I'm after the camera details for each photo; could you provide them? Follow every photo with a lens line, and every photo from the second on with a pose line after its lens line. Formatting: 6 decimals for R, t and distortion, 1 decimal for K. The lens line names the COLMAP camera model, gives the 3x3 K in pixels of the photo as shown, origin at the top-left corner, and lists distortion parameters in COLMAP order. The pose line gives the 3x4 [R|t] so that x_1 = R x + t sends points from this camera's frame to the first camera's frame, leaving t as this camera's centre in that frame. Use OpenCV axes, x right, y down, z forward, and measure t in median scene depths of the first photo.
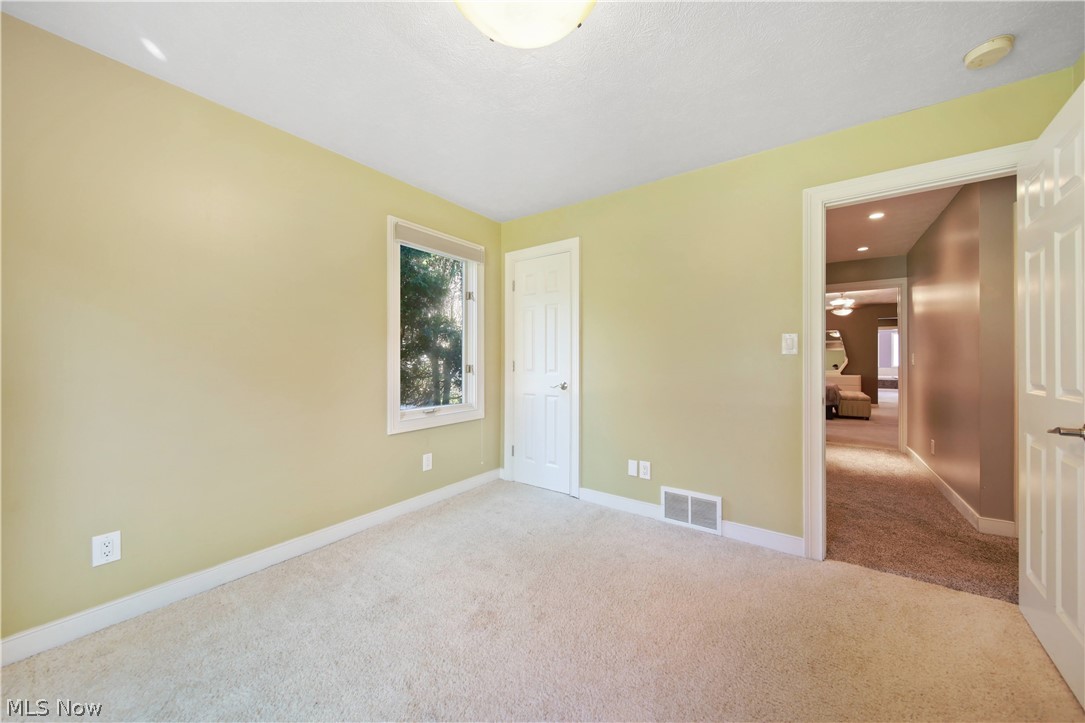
lens RADIAL K [[378.0, 0, 545.0], [0, 378.0, 359.1], [0, 0, 1]] dist [-0.009186, -0.000104]
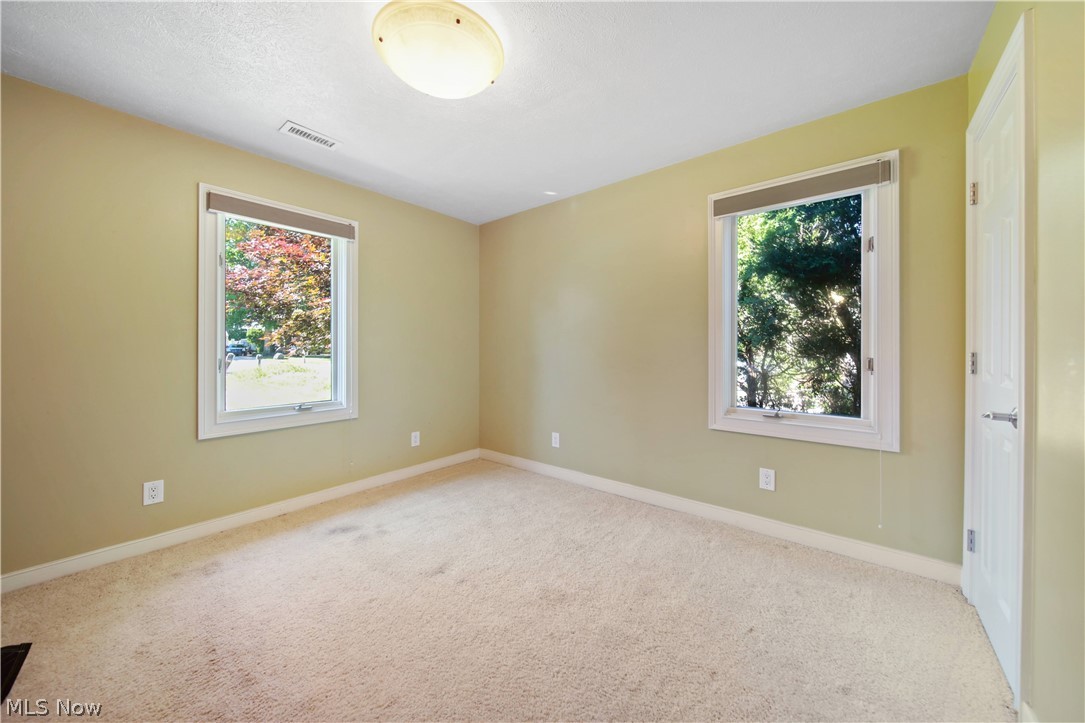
lens RADIAL K [[378.0, 0, 545.7], [0, 378.0, 351.0], [0, 0, 1]] dist [-0.009186, -0.000104]
pose [[-0.061136, 0.009703, -0.998082, 0.565556], [-0.001234, 0.999951, 0.009797, -0.001895], [0.998129, 0.001830, -0.061121, 0.669461]]
